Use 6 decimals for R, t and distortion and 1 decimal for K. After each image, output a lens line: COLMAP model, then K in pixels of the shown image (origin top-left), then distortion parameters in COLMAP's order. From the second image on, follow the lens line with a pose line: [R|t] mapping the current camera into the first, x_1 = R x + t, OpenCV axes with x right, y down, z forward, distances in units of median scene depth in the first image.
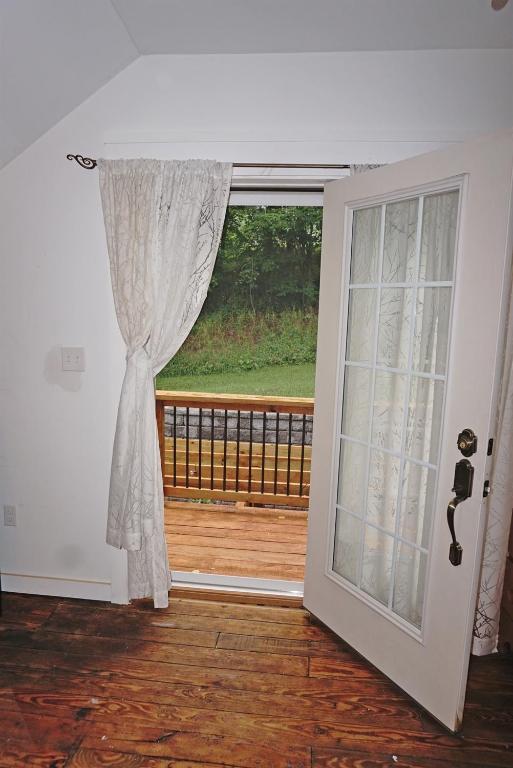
lens RADIAL K [[514.9, 0, 256.5], [0, 514.9, 384.0], [0, 0, 1]] dist [-0.061240, 0.042987]
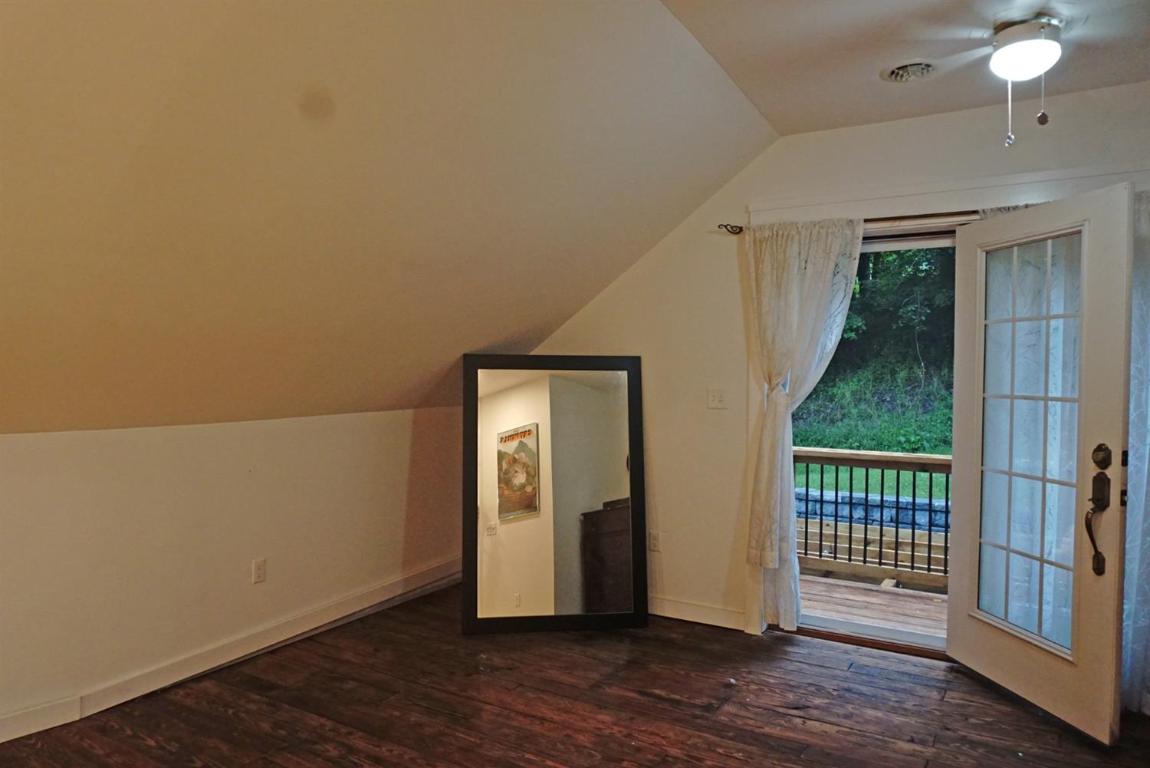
lens RADIAL K [[771.1, 0, 570.1], [0, 771.1, 383.3], [0, 0, 1]] dist [-0.061240, 0.042987]
pose [[0.901175, -0.012961, -0.433262, 0.085121], [-0.042118, 0.992204, -0.117288, 0.136931], [0.431405, 0.123945, 0.893604, -0.676452]]
